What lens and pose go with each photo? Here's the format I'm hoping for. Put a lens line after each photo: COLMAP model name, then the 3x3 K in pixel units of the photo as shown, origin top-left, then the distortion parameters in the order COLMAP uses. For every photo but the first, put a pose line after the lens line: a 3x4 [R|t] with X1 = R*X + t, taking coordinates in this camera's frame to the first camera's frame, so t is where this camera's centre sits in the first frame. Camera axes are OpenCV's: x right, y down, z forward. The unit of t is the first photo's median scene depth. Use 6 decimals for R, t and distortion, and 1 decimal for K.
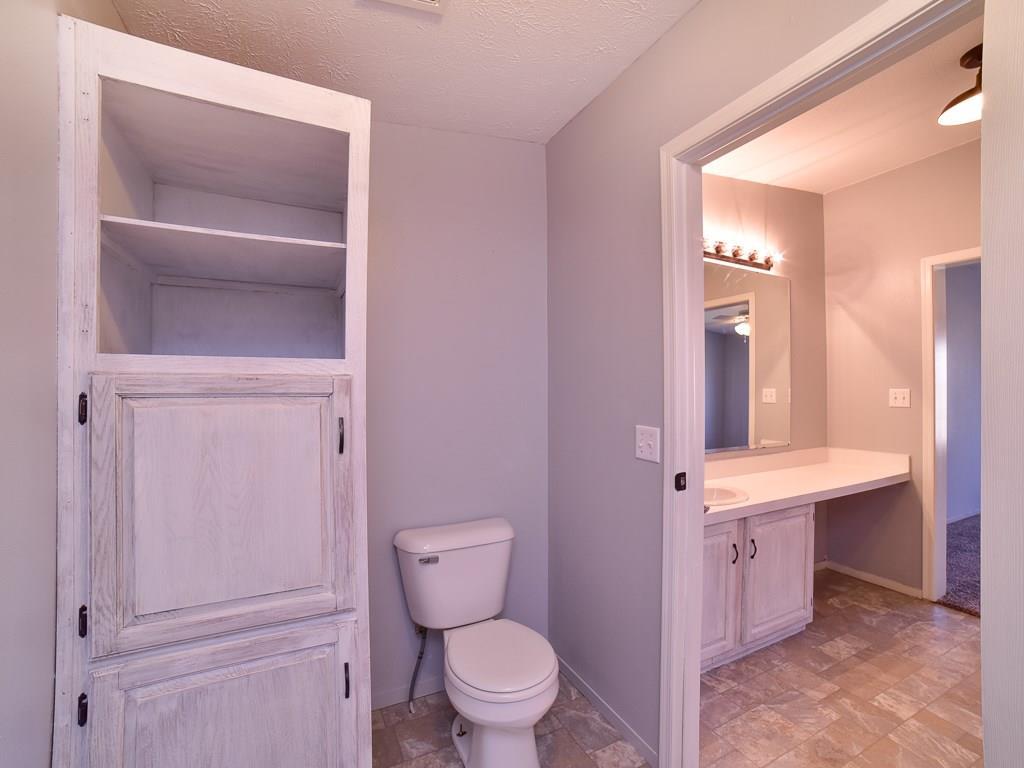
lens RADIAL K [[450.1, 0, 510.6], [0, 450.1, 386.8], [0, 0, 1]] dist [-0.035762, 0.008233]
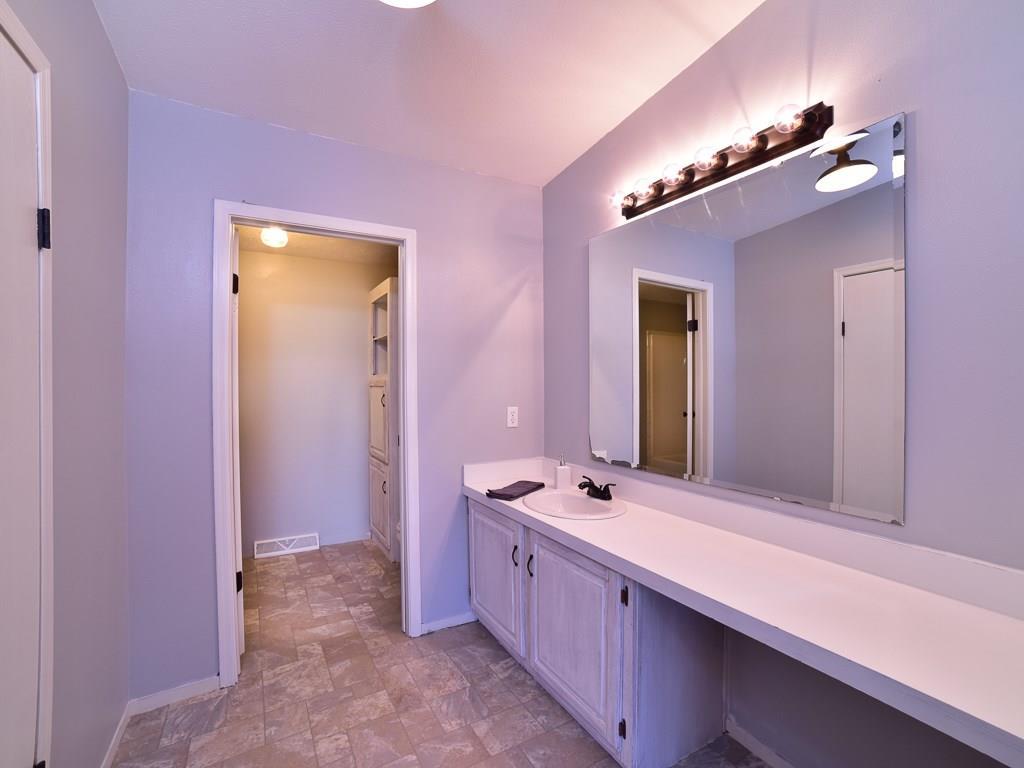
lens RADIAL K [[450.1, 0, 510.3], [0, 450.1, 383.5], [0, 0, 1]] dist [-0.035762, 0.008233]
pose [[0.069964, 0.008537, -0.997513, 1.500027], [0.009075, 0.999917, 0.009194, -0.006146], [0.997508, -0.009696, 0.069881, 0.944873]]
